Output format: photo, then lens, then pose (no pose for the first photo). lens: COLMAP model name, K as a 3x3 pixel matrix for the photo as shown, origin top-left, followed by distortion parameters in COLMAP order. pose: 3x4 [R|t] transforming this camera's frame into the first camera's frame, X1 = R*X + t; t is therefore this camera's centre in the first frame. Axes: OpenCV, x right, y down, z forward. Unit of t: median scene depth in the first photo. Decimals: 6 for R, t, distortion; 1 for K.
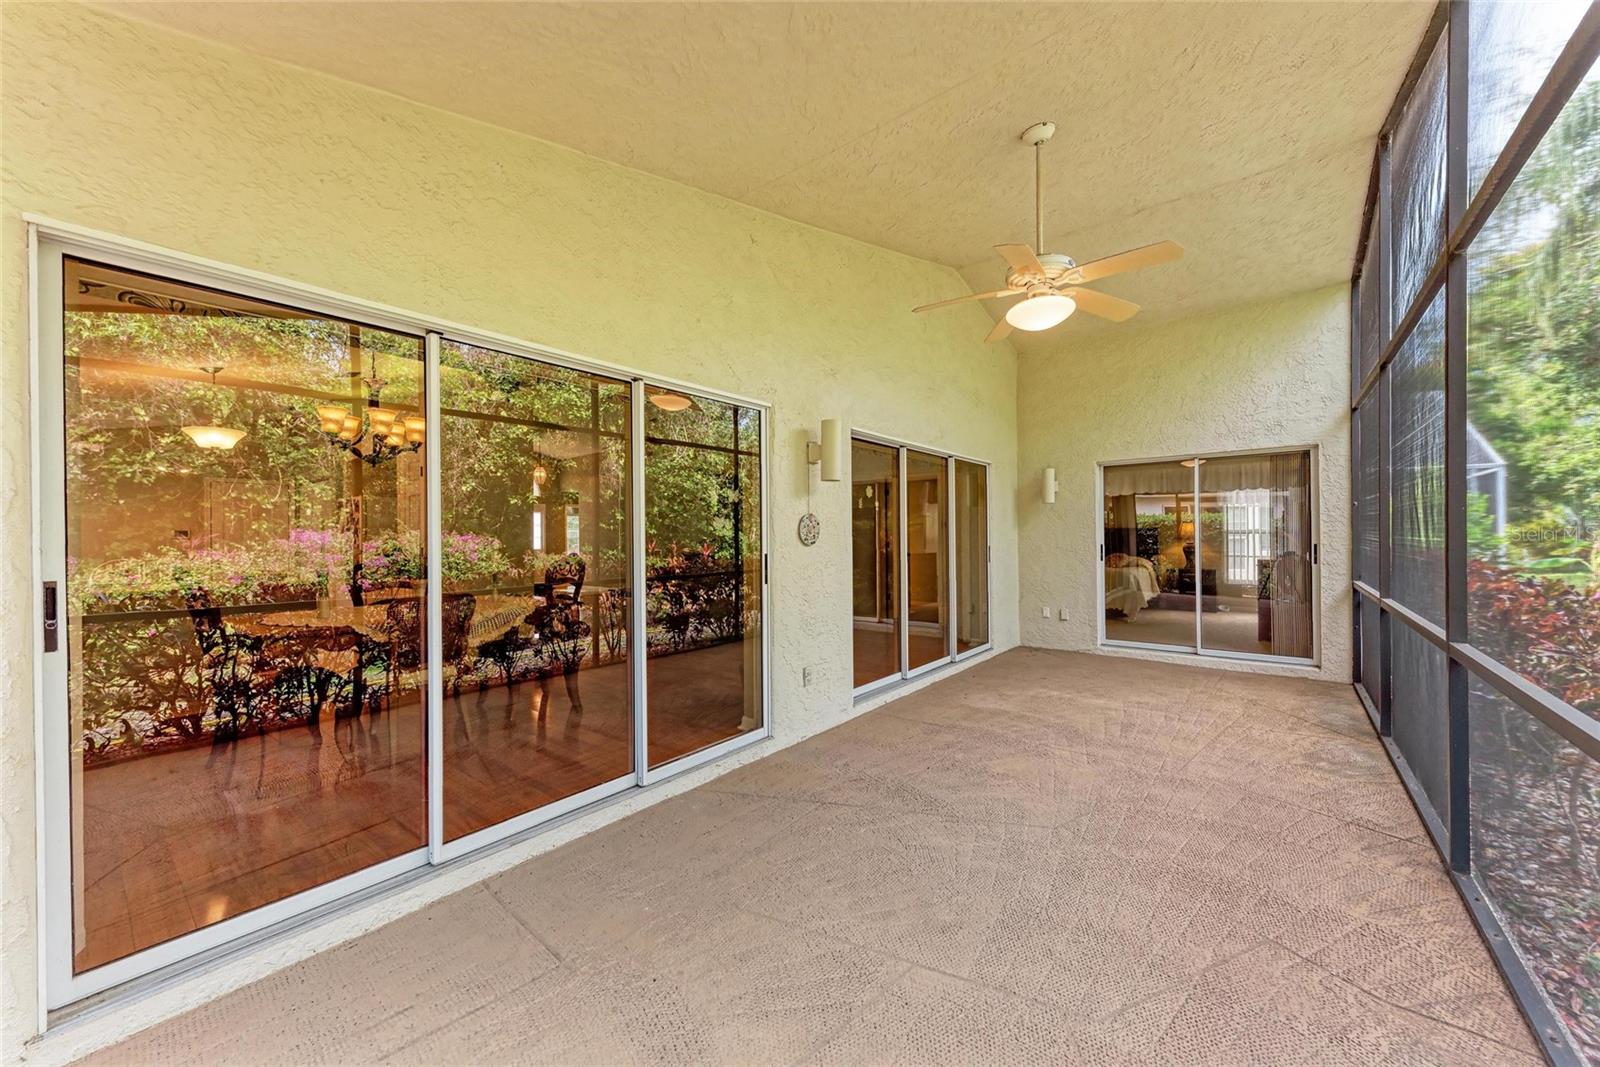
lens RADIAL K [[584.9, 0, 806.5], [0, 584.9, 539.4], [0, 0, 1]] dist [0.013500, -0.000273]
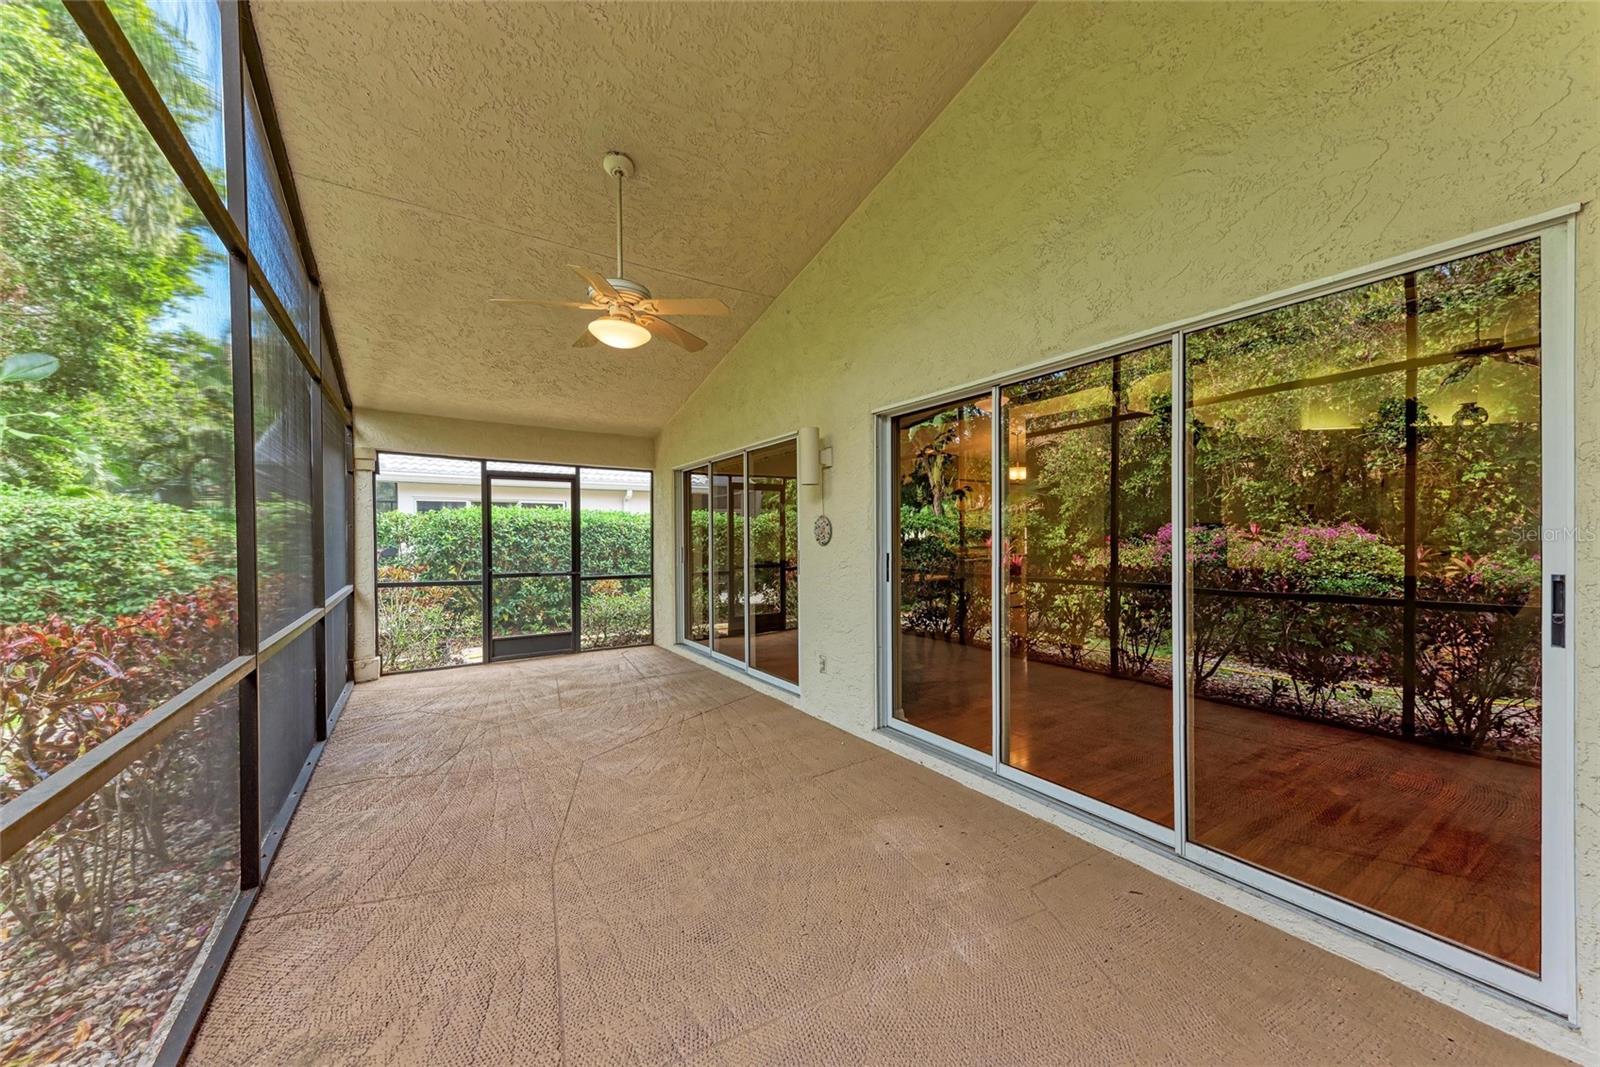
lens RADIAL K [[584.9, 0, 806.5], [0, 584.9, 539.4], [0, 0, 1]] dist [0.013500, -0.000273]
pose [[-0.309279, 0.014275, -0.950864, 0.879732], [0.002597, 0.999896, 0.014166, -0.012290], [0.950968, 0.001912, -0.309284, 1.100434]]
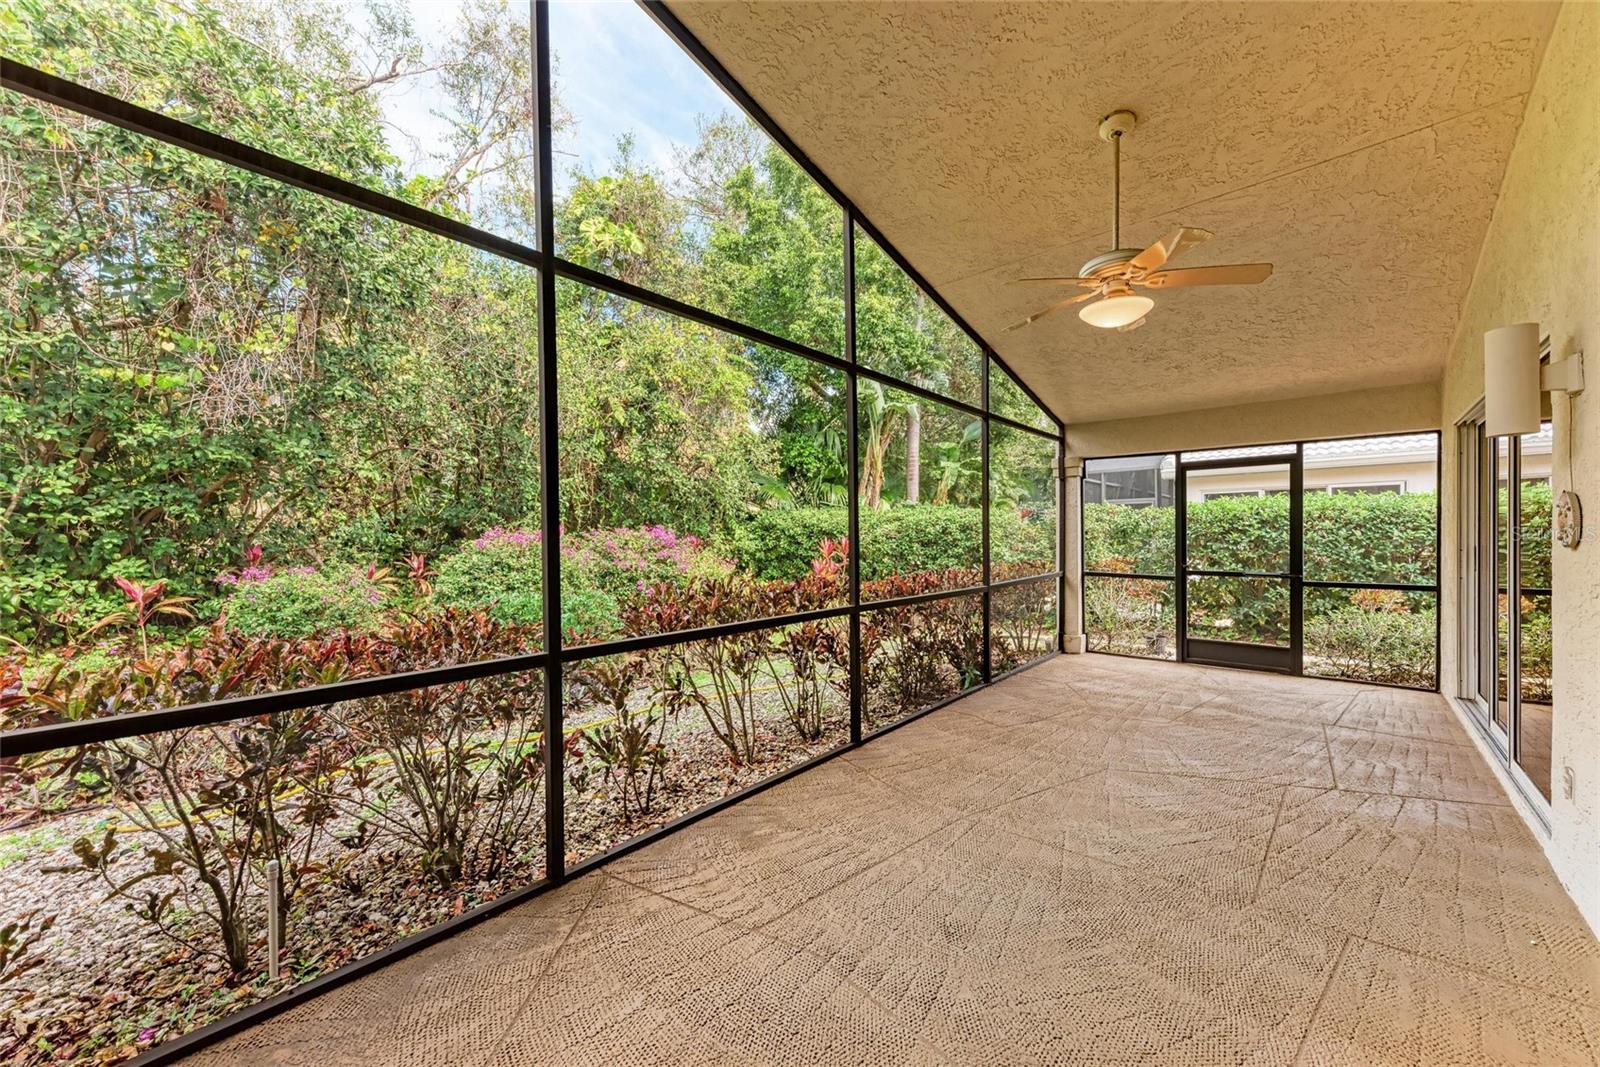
lens RADIAL K [[584.9, 0, 806.5], [0, 584.9, 539.4], [0, 0, 1]] dist [0.013500, -0.000273]
pose [[-0.998551, 0.017656, 0.050833, 0.578243], [0.018352, 0.999744, 0.013259, -0.016270], [-0.050586, 0.014173, -0.998619, 1.337105]]
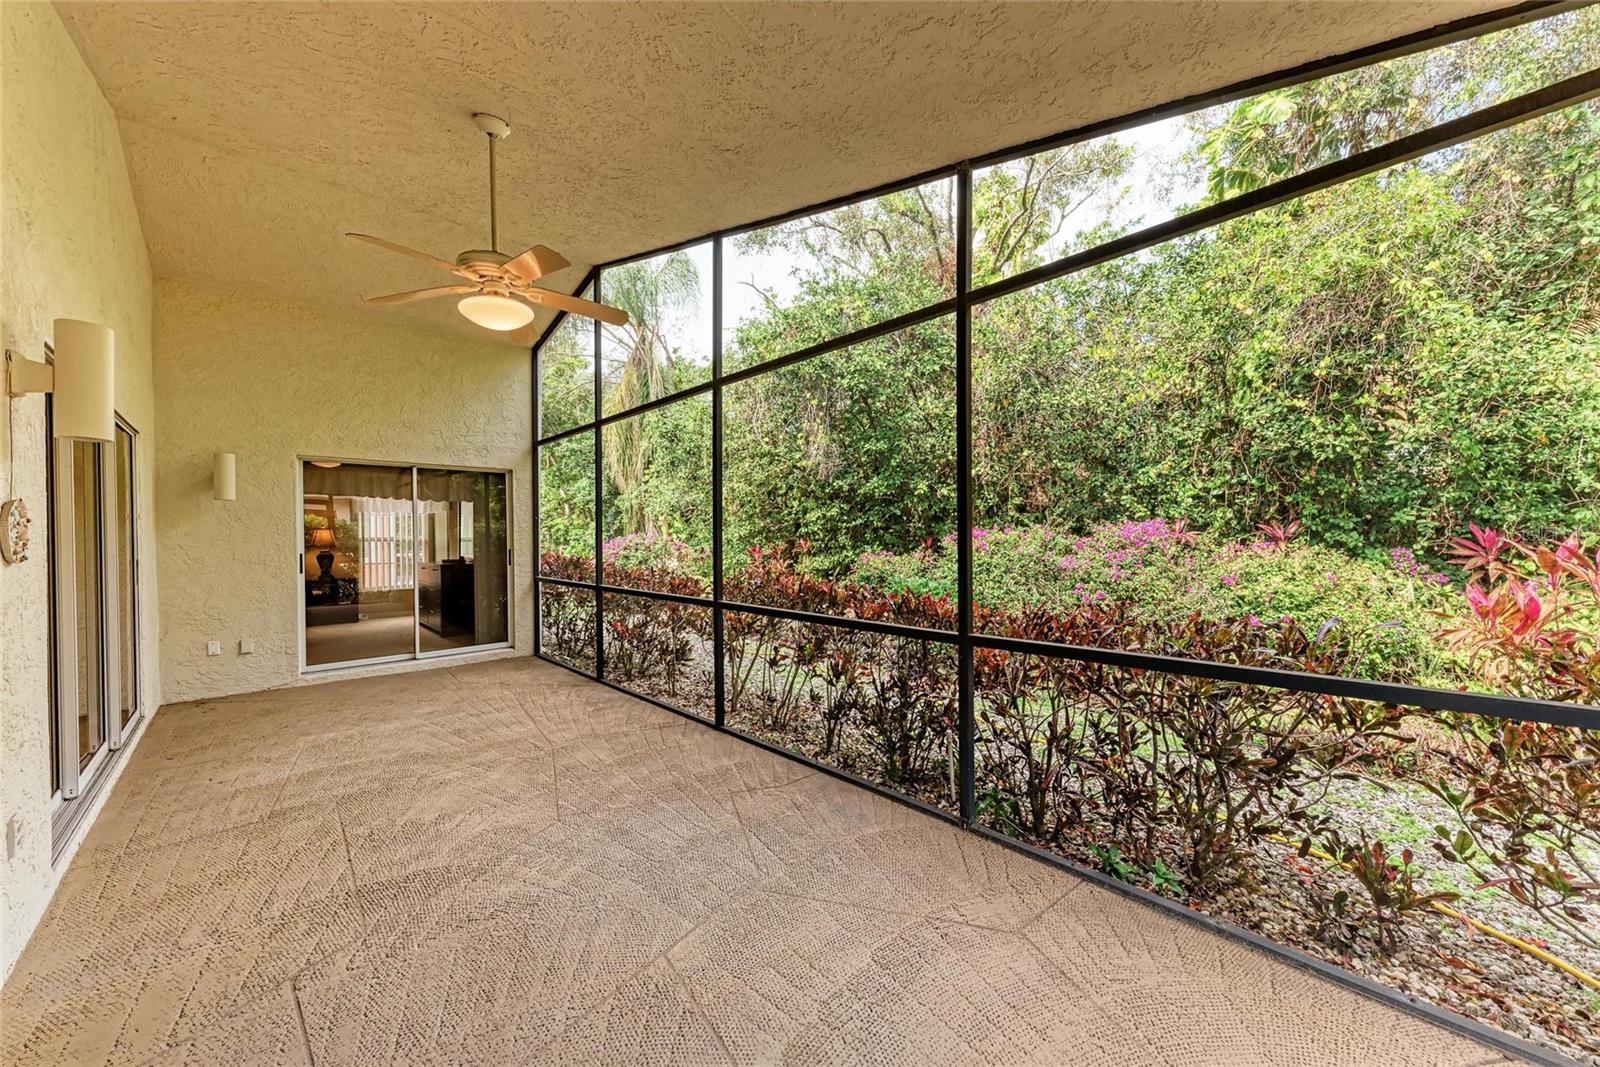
lens RADIAL K [[584.9, 0, 806.5], [0, 584.9, 539.4], [0, 0, 1]] dist [0.013500, -0.000273]
pose [[0.131799, 0.006058, 0.991258, -0.331097], [0.009225, 0.999931, -0.007338, 0.001838], [-0.991234, 0.010112, 0.131734, 0.247554]]
